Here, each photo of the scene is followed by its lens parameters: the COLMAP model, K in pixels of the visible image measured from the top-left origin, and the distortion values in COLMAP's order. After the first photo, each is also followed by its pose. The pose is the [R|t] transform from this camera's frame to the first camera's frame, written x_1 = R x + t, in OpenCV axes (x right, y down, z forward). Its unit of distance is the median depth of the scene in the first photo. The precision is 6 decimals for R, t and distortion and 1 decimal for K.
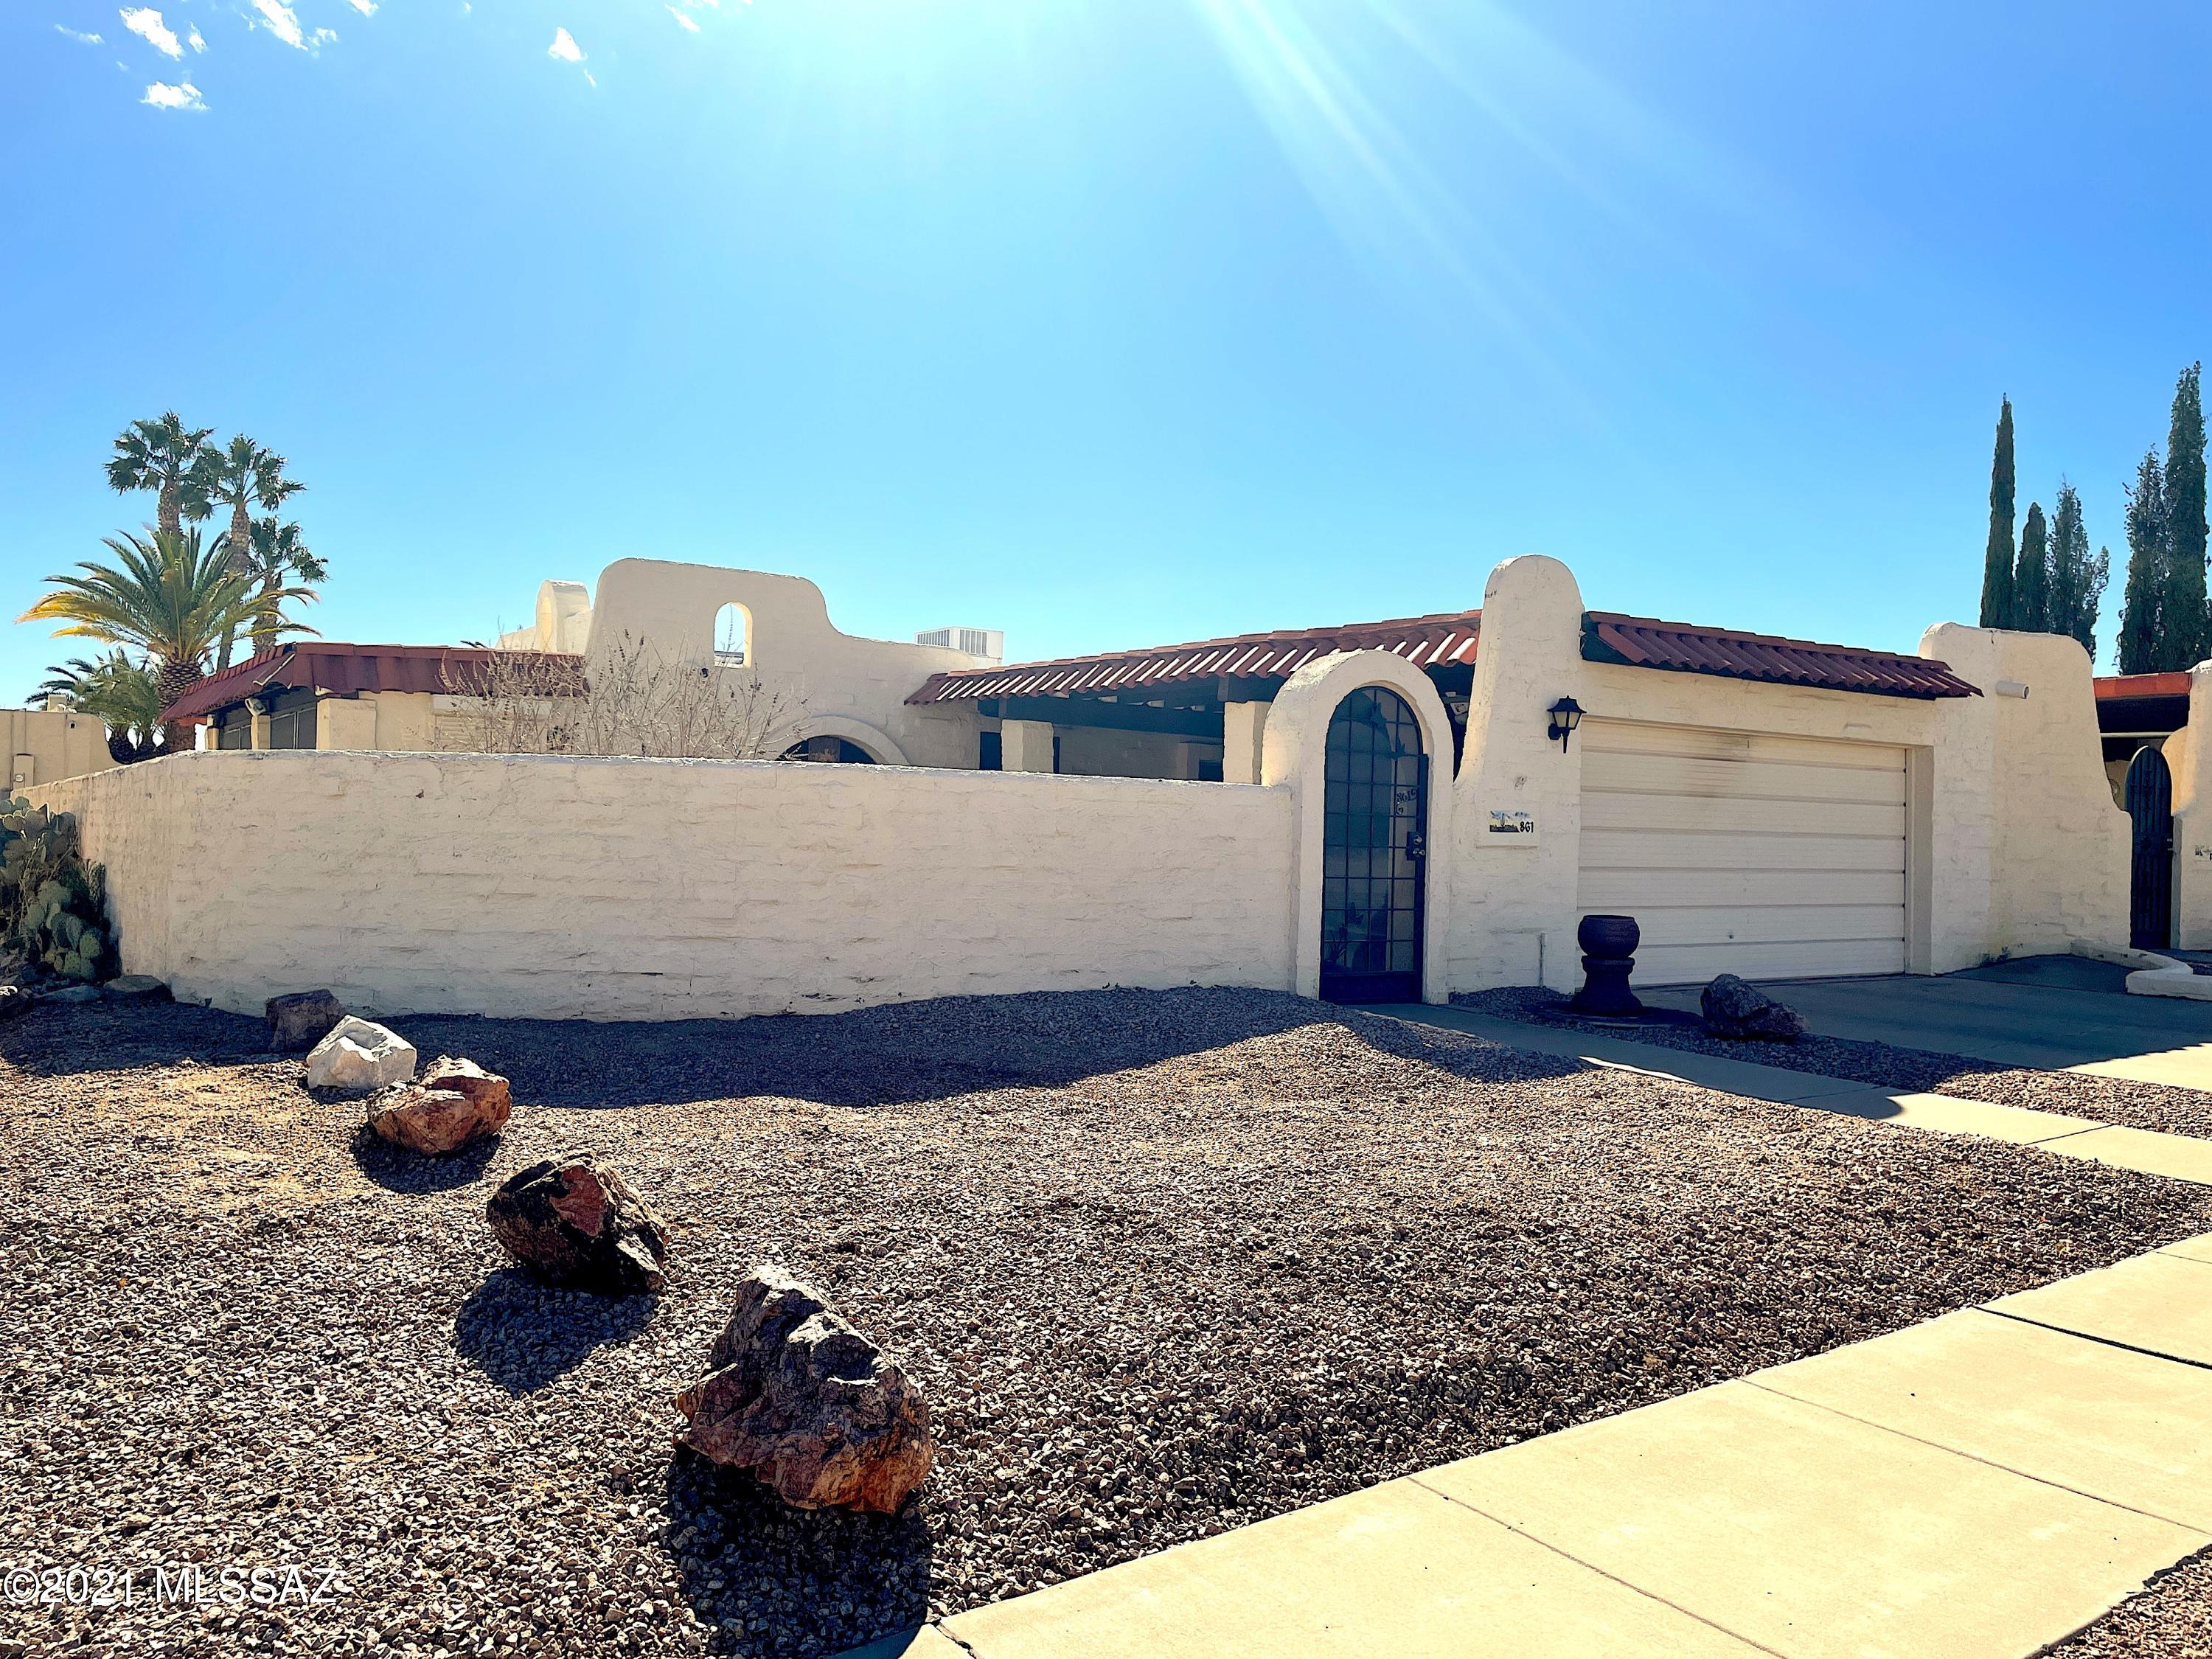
lens RADIAL K [[1663.8, 0, 1105.6], [0, 1663.8, 834.3], [0, 0, 1]] dist [0.073183, -0.099913]
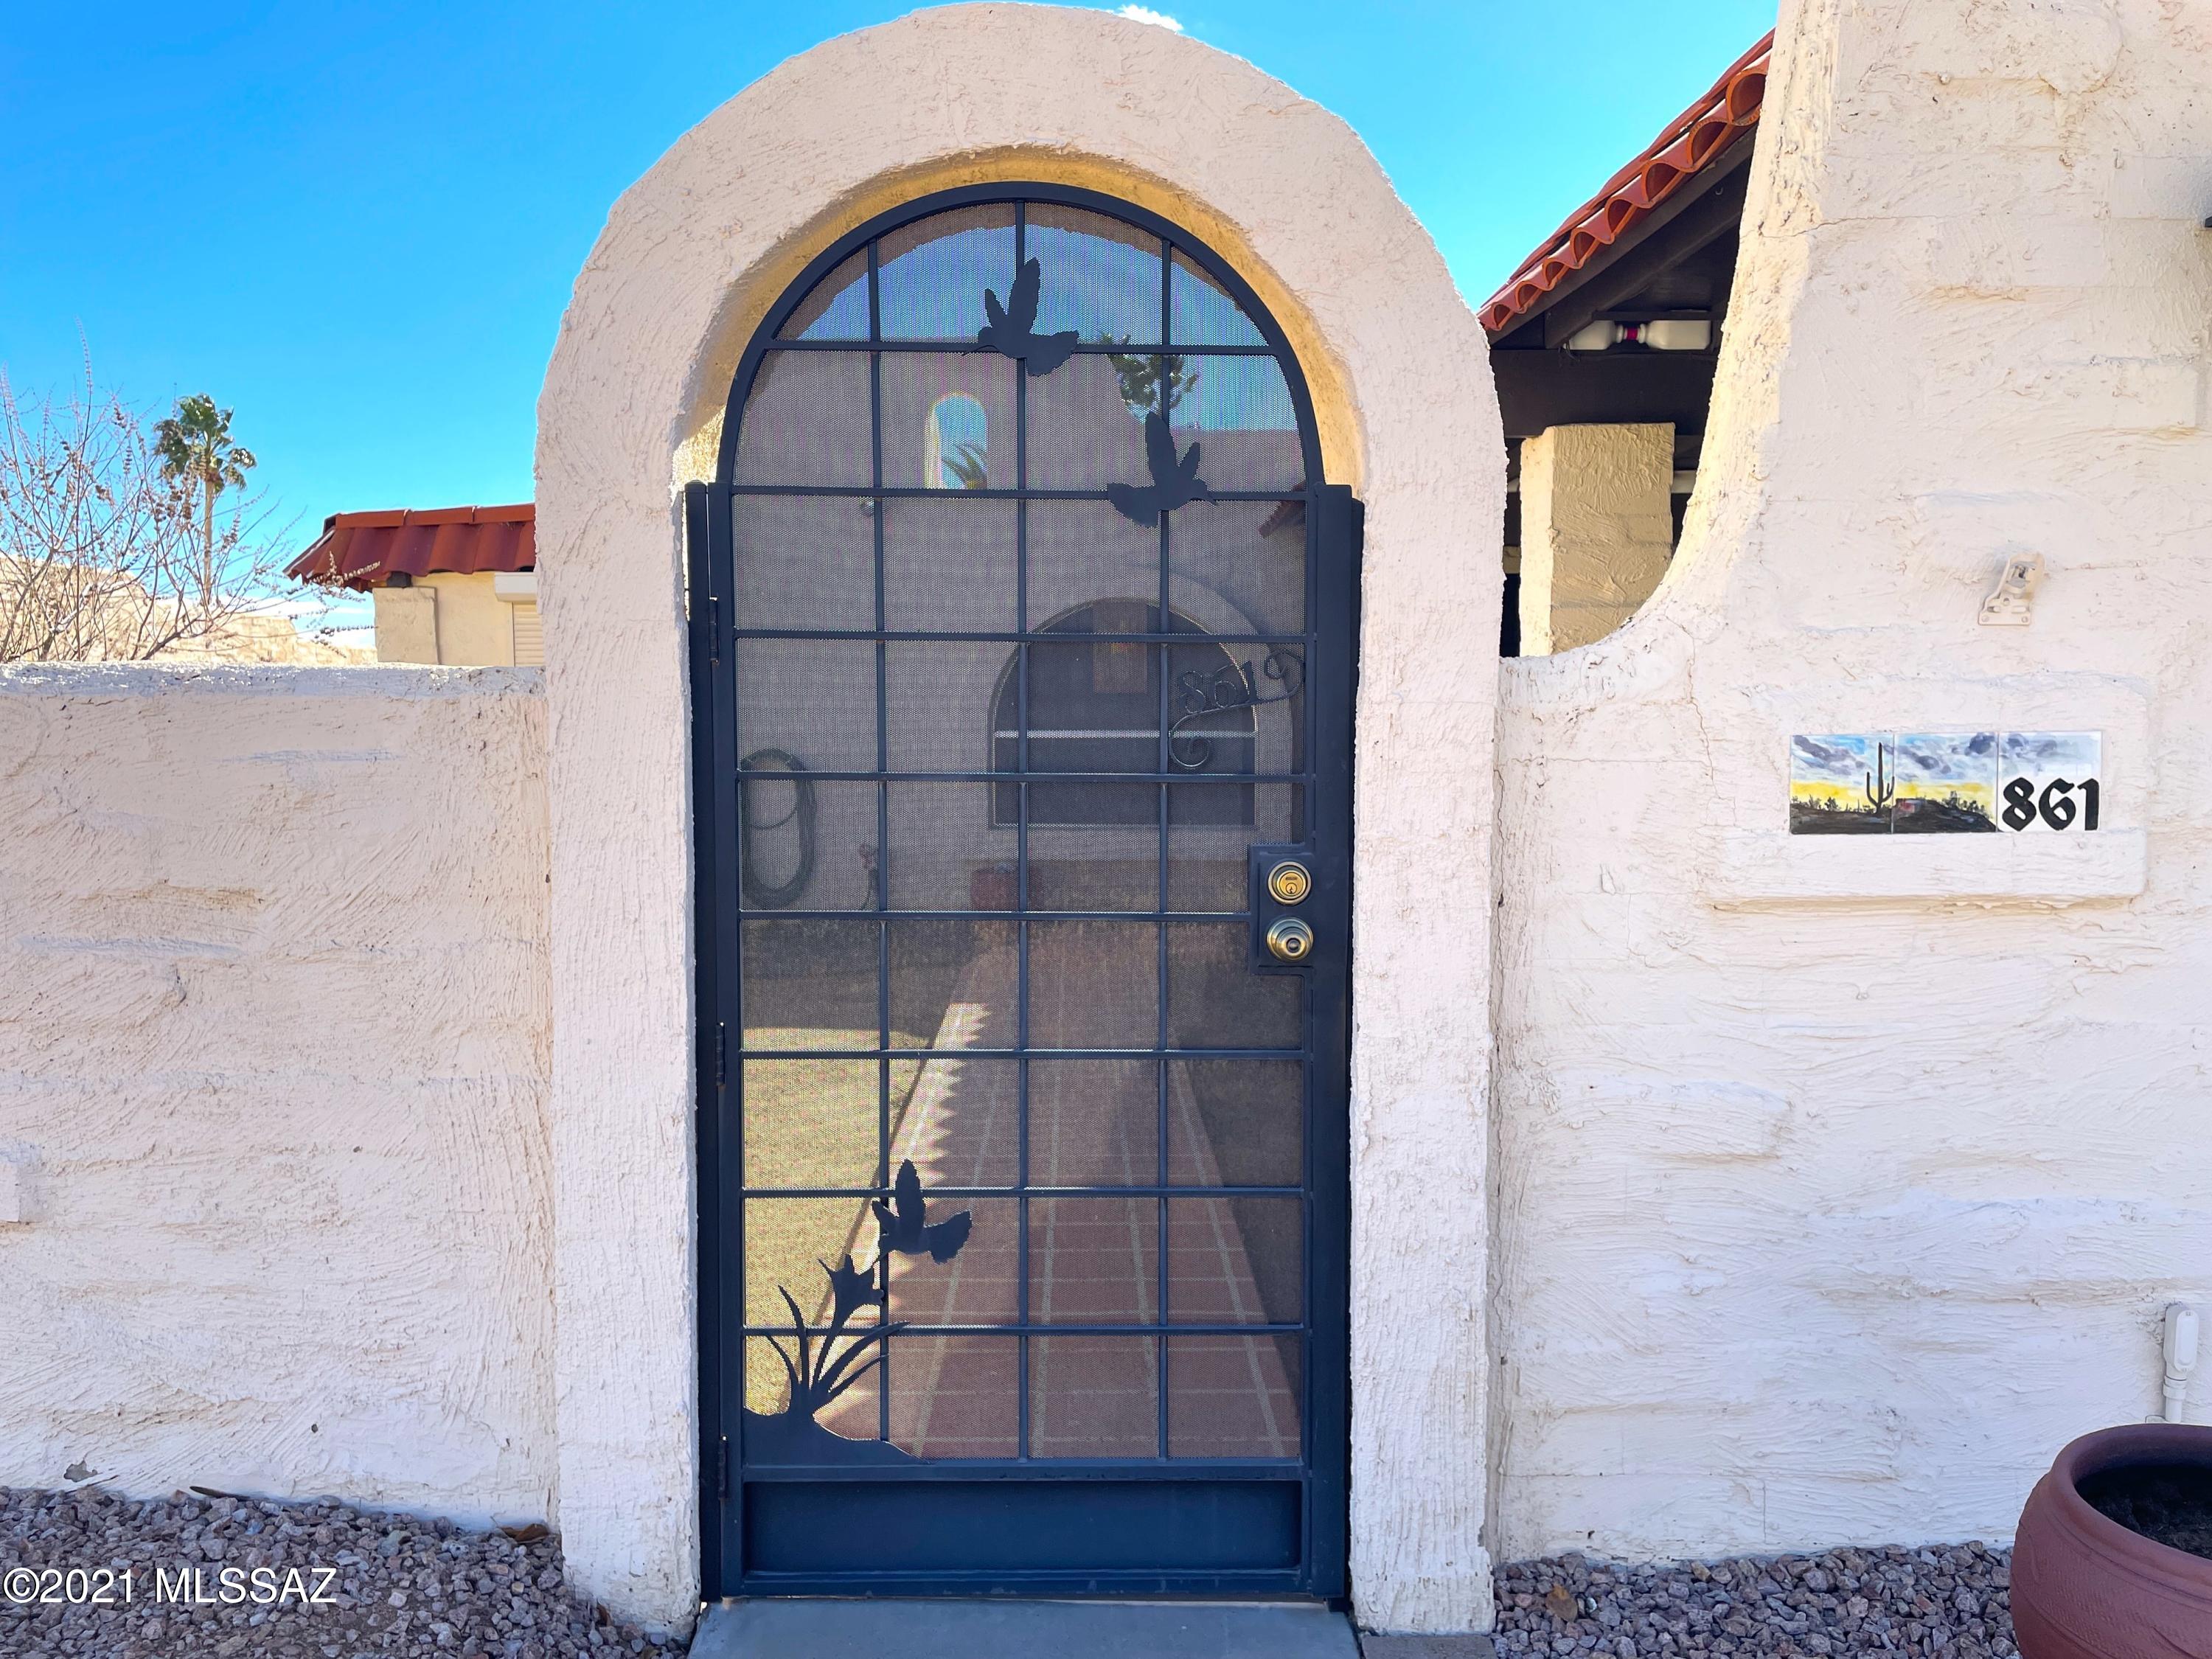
lens RADIAL K [[1663.8, 0, 1107.3], [0, 1663.8, 820.2], [0, 0, 1]] dist [0.073183, -0.099913]
pose [[0.825074, 0.013045, -0.564873, 0.275621], [0.018353, 0.998587, 0.049868, -0.015111], [0.564726, -0.051512, 0.823669, 0.769832]]
